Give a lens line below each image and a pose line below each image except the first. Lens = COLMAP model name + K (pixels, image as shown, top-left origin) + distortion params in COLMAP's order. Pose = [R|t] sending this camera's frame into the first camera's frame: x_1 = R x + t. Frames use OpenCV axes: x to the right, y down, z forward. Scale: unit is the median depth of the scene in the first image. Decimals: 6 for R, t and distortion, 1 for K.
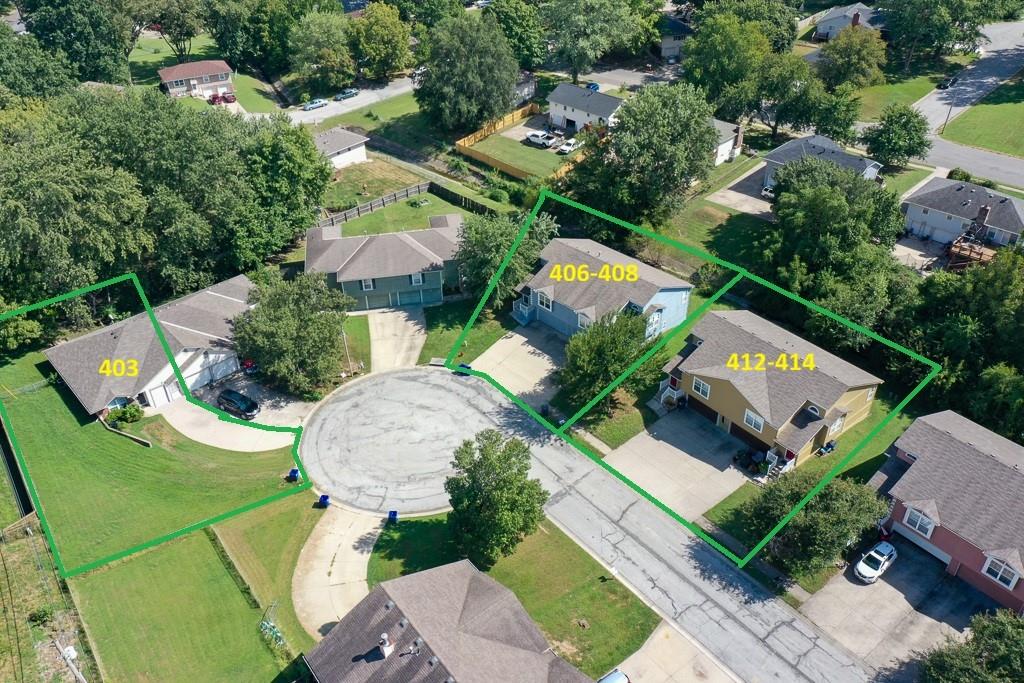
lens RADIAL K [[818.0, 0, 518.1], [0, 818.0, 343.4], [0, 0, 1]] dist [0.021630, 0.000910]
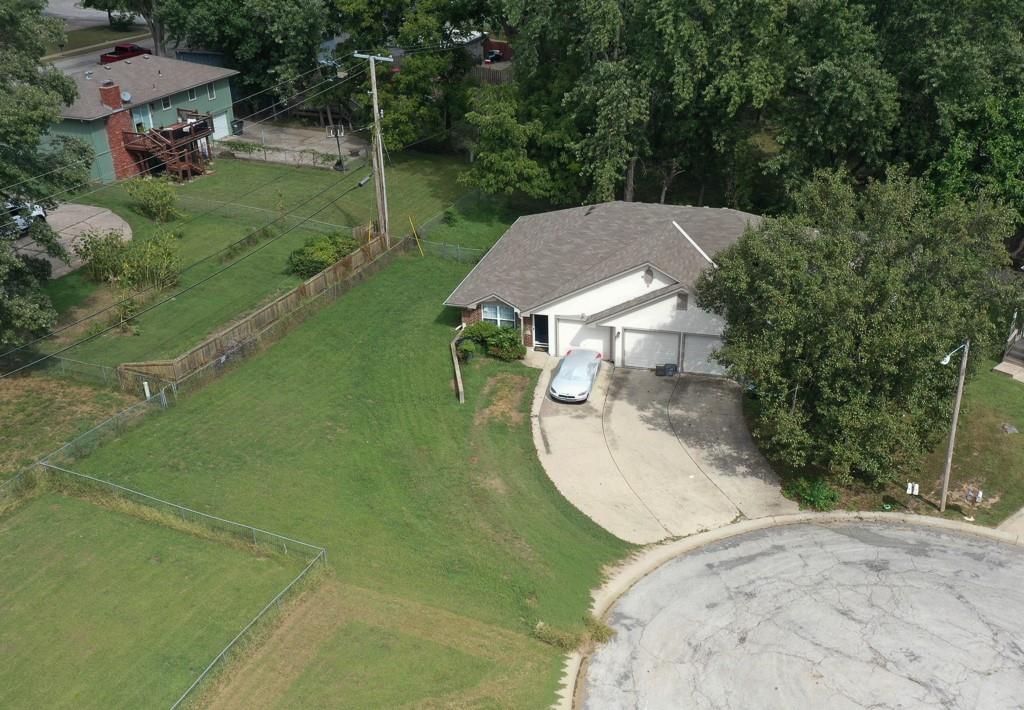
lens RADIAL K [[1094.6, 0, 561.0], [0, 1094.6, 447.4], [0, 0, 1]] dist [0.011812, 0.009285]
pose [[0.556642, 0.422886, -0.715064, 0.038816], [-0.488039, 0.863015, 0.130470, 0.035867], [0.672285, 0.276354, 0.686776, 0.555645]]
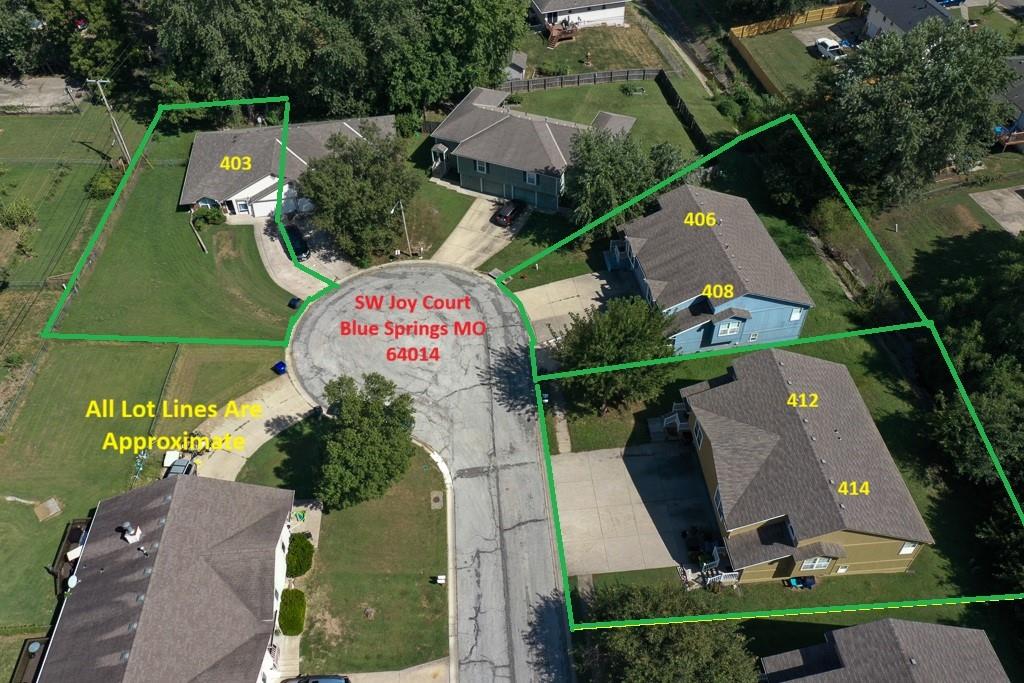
lens RADIAL K [[821.4, 0, 509.6], [0, 821.4, 343.4], [0, 0, 1]] dist [0.024359, 0.004748]
pose [[0.825727, 0.402102, -0.395587, 0.316271], [-0.322380, 0.911897, 0.253997, -0.149668], [0.462868, -0.082203, 0.882608, 0.203928]]
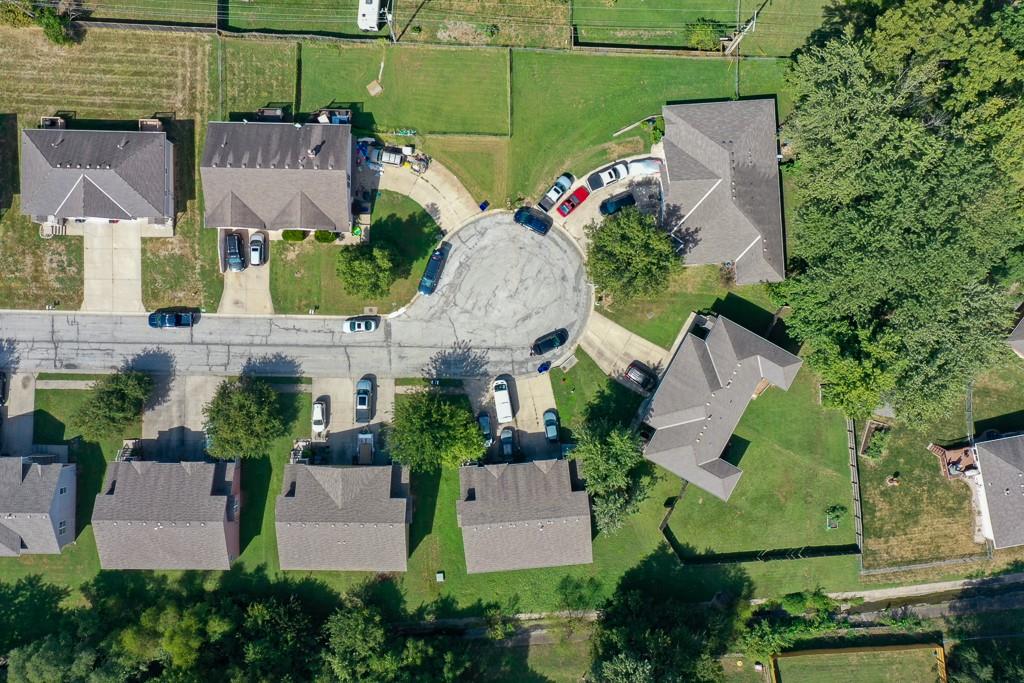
lens RADIAL K [[853.5, 0, 500.5], [0, 853.5, 341.5], [0, 0, 1]] dist [0.008008, 0.003343]
pose [[-0.633393, 0.773177, 0.031800, -0.098632], [-0.425397, -0.382228, 0.820329, -0.976587], [0.646414, 0.506062, 0.571008, 0.220683]]
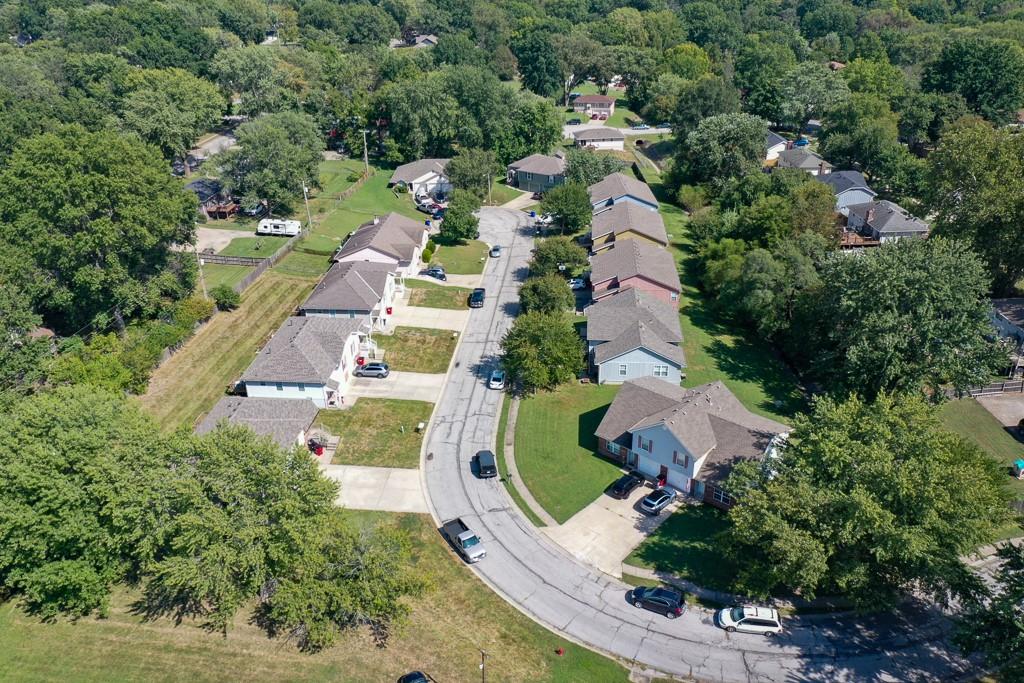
lens RADIAL K [[853.5, 0, 500.5], [0, 853.5, 341.5], [0, 0, 1]] dist [0.008008, 0.003343]
pose [[0.718381, 0.308095, -0.623703, 1.262877], [-0.399562, 0.916676, -0.007399, 0.361705], [0.569455, 0.254523, 0.781626, -0.567857]]
